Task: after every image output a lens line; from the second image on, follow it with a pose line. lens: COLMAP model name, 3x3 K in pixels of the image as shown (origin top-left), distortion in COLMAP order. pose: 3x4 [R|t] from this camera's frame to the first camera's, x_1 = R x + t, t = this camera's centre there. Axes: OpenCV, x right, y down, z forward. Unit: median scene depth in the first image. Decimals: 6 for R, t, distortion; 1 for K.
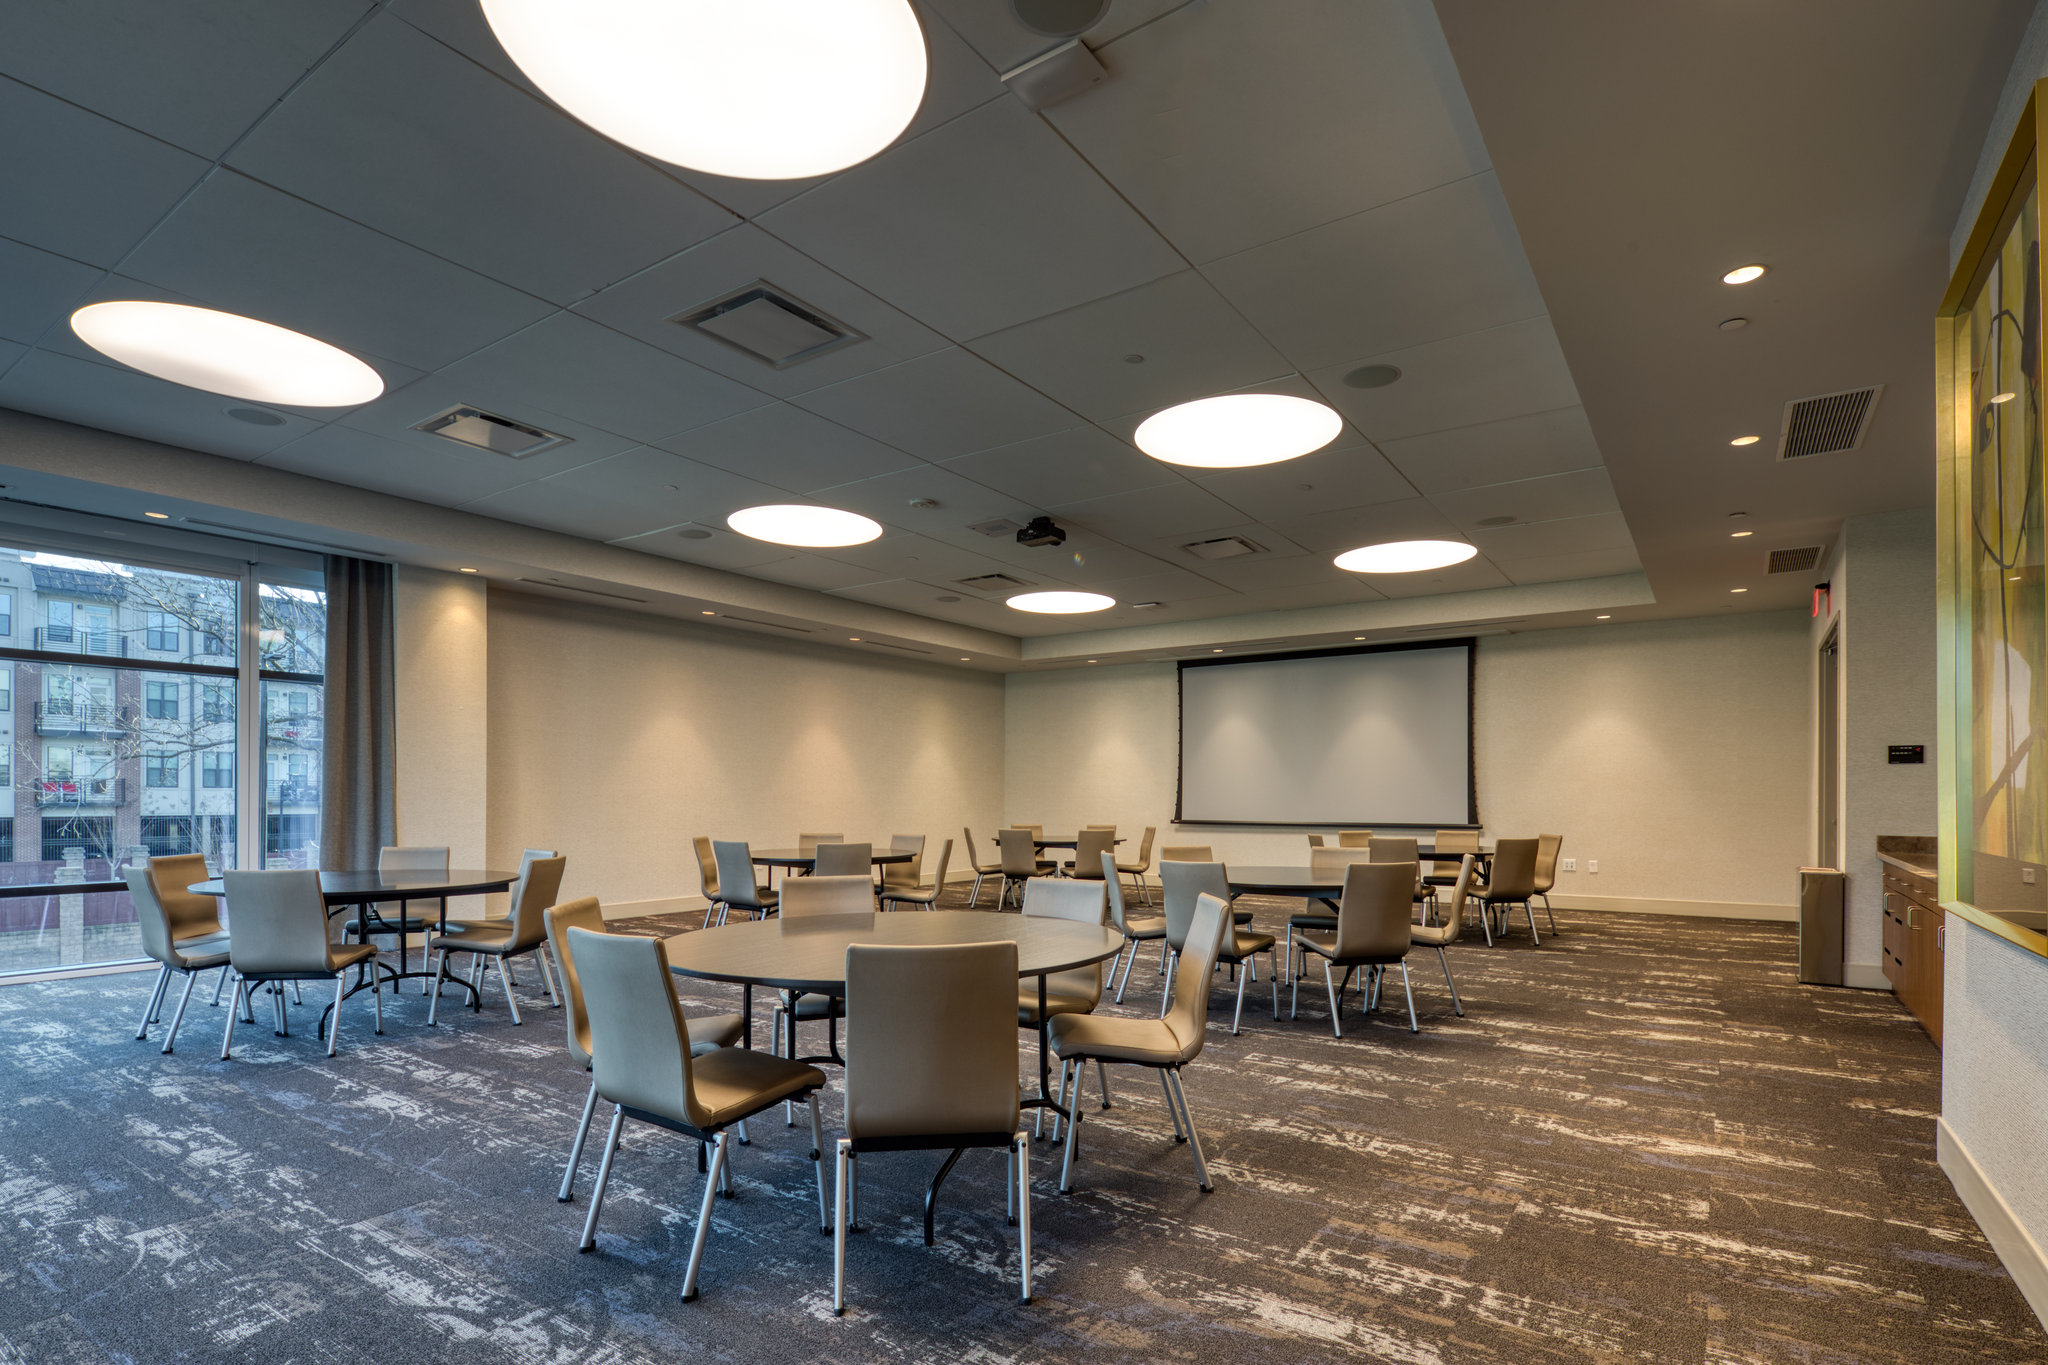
lens RADIAL K [[997.1, 0, 1153.9], [0, 997.1, 853.3], [0, 0, 1]] dist [-0.008639, -0.000082]
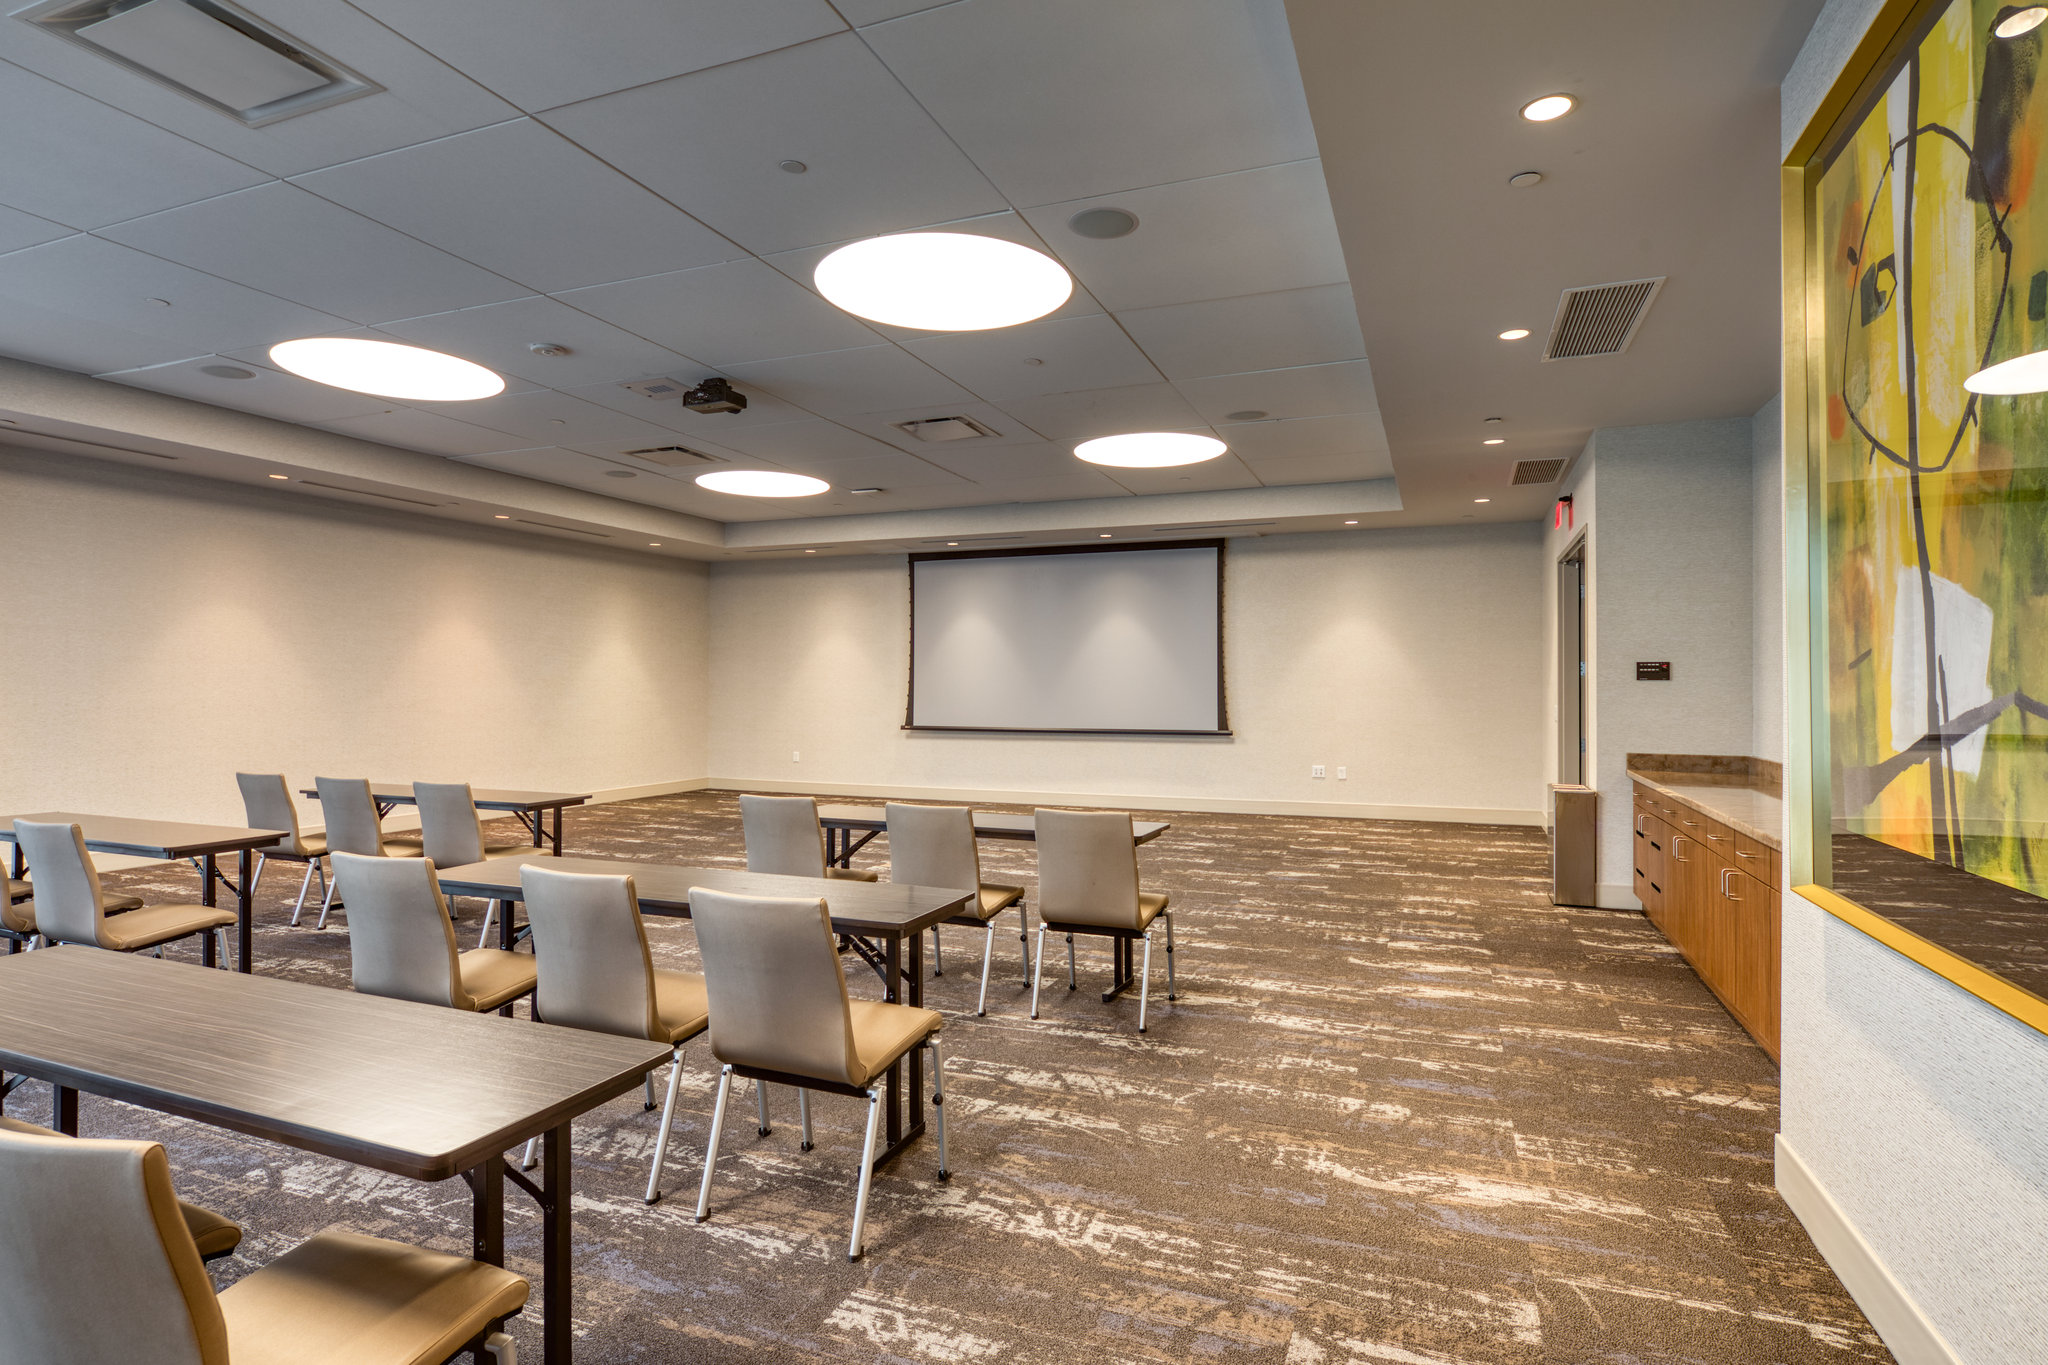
lens RADIAL K [[997.1, 0, 1022.8], [0, 997.1, 677.3], [0, 0, 1]] dist [-0.008639, -0.000082]
pose [[0.993596, 0.017000, 0.111709, 0.053639], [-0.009538, 0.997707, -0.066999, -0.037972], [-0.112592, 0.065504, 0.991480, 0.171624]]
